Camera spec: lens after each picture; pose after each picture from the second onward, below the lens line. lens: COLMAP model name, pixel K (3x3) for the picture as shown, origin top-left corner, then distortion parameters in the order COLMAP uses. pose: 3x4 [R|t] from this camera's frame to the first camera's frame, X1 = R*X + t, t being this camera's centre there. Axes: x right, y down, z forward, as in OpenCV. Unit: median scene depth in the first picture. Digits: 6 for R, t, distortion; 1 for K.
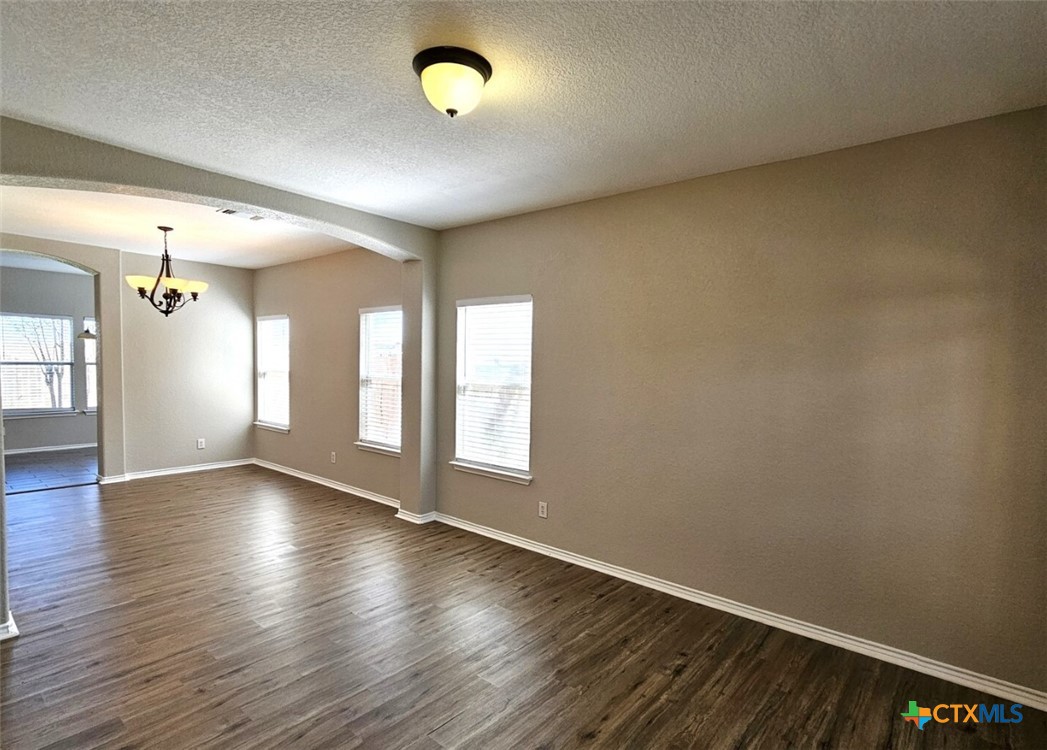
lens RADIAL K [[528.0, 0, 529.1], [0, 528.0, 385.6], [0, 0, 1]] dist [-0.012436, 0.000049]
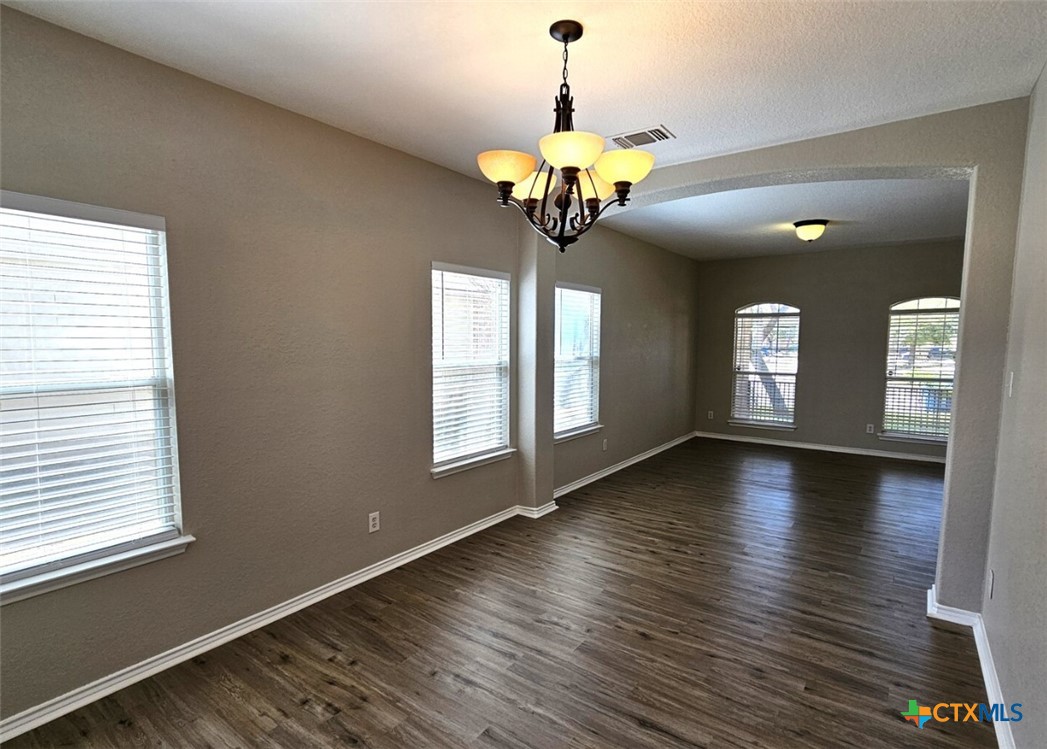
lens RADIAL K [[528.0, 0, 529.1], [0, 528.0, 385.1], [0, 0, 1]] dist [-0.012436, 0.000049]
pose [[-0.055559, -0.113167, 0.992021, -1.206764], [0.037580, 0.992615, 0.115340, -0.083369], [-0.997748, 0.043689, -0.050896, 1.143030]]
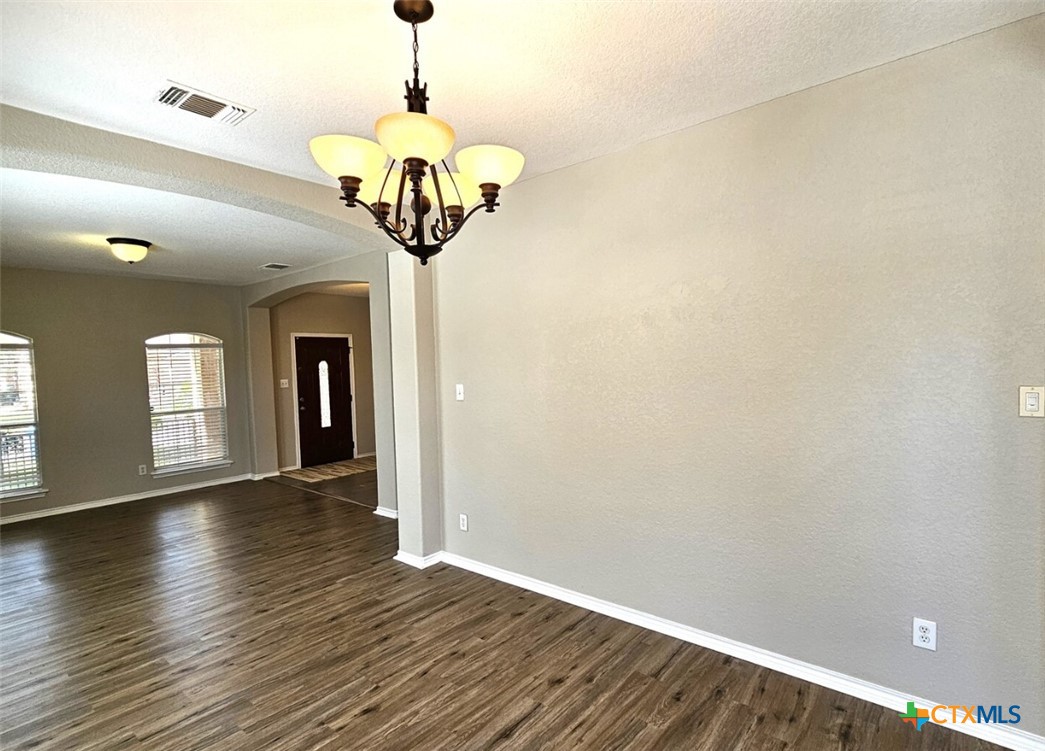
lens RADIAL K [[527.0, 0, 528.1], [0, 527.0, 386.1], [0, 0, 1]] dist [-0.012436, 0.000049]
pose [[-0.999901, 0.009133, 0.010689, -0.825955], [0.010038, 0.996074, 0.087949, -0.085687], [-0.009844, 0.088047, -0.996068, 1.465846]]
